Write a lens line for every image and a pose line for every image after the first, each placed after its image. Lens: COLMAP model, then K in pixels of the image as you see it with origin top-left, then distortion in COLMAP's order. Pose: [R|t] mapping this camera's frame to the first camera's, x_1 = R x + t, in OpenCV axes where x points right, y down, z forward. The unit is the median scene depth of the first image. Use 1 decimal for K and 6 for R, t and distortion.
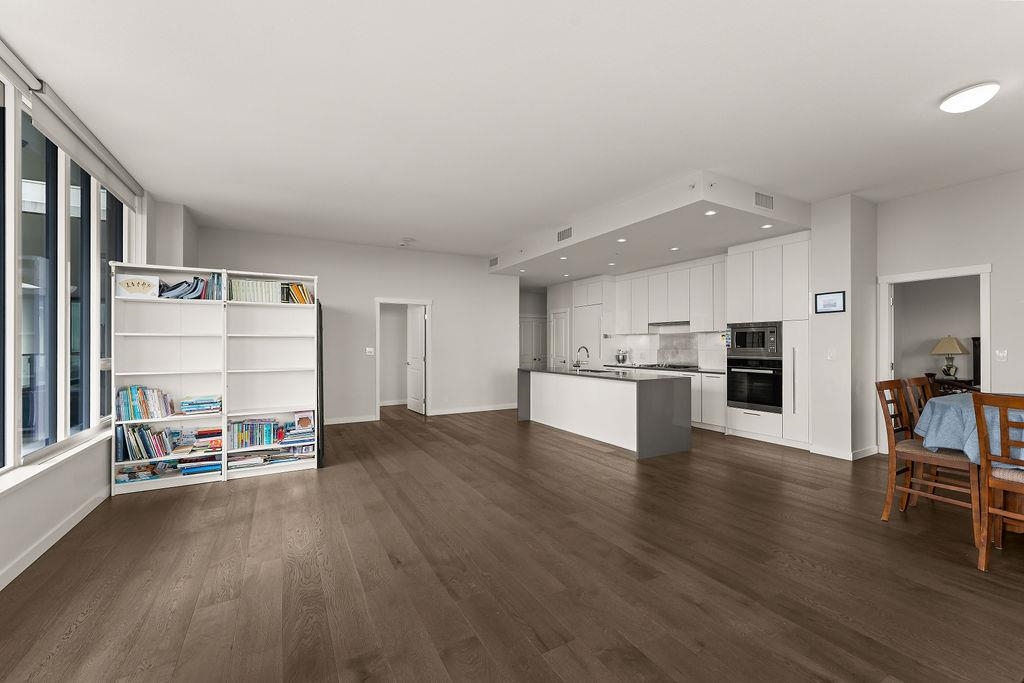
lens RADIAL K [[425.9, 0, 512.8], [0, 425.9, 342.5], [0, 0, 1]] dist [-0.000966, -0.000025]
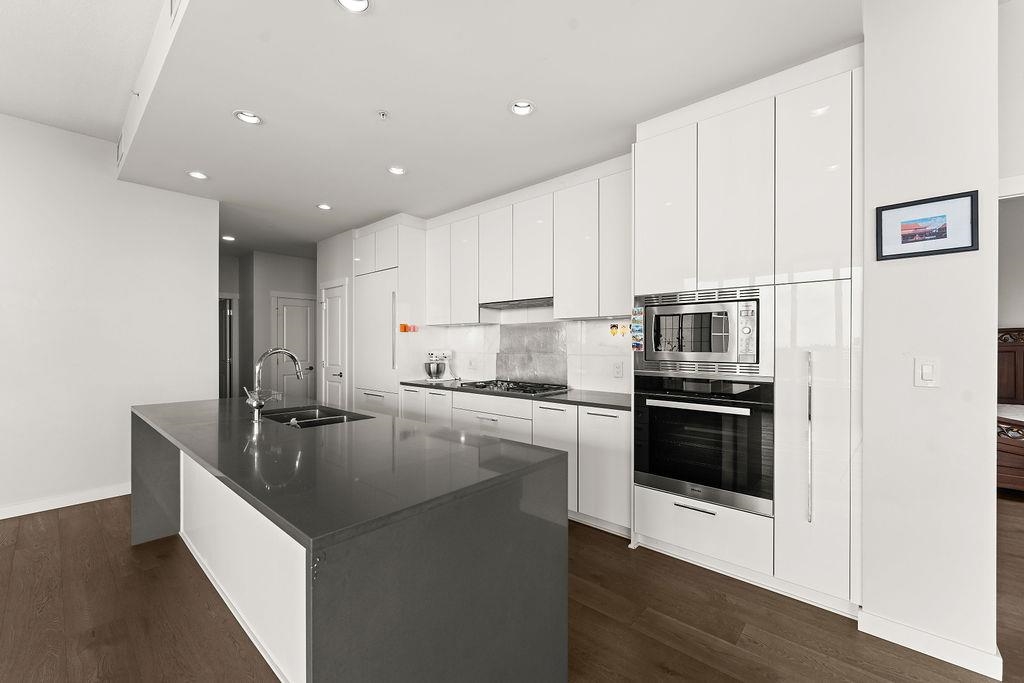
lens RADIAL K [[413.5, 0, 515.3], [0, 413.5, 344.2], [0, 0, 1]] dist [0.001307, -0.000024]
pose [[0.945768, 0.001811, 0.324837, 0.236780], [-0.003510, 0.999983, 0.004645, 0.003685], [-0.324823, -0.005533, 0.945758, 0.610086]]
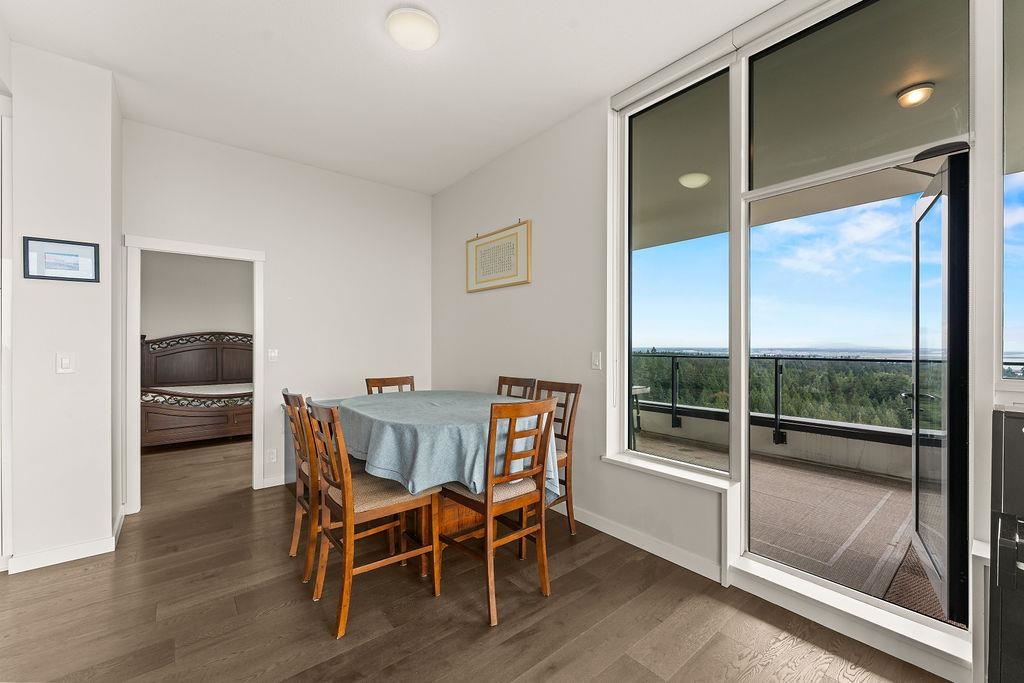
lens RADIAL K [[413.5, 0, 515.3], [0, 413.5, 344.2], [0, 0, 1]] dist [0.001307, -0.000024]
pose [[-0.163681, -0.001210, 0.986513, 0.130874], [-0.003991, 0.999992, 0.000565, 0.003181], [-0.986505, -0.003845, -0.163684, 0.427664]]
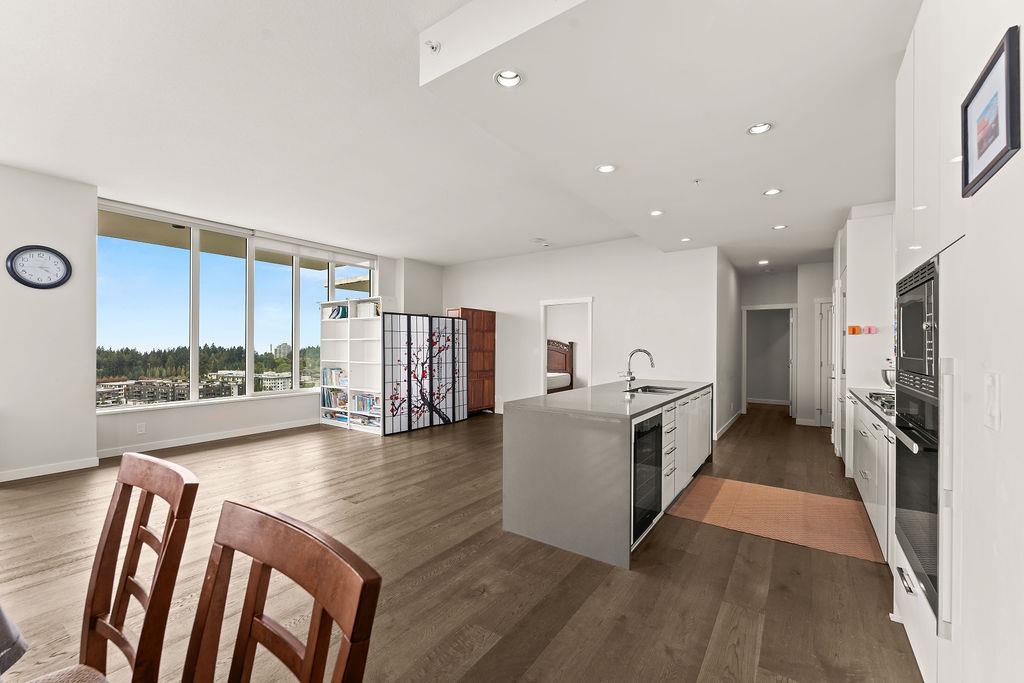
lens RADIAL K [[413.7, 0, 504.7], [0, 413.7, 346.7], [0, 0, 1]] dist [0.000292, -0.000098]
pose [[0.404578, 0.001954, -0.914501, 0.646553], [0.002562, 0.999991, 0.003271, 0.002455], [0.914500, -0.003667, 0.404570, 0.571517]]
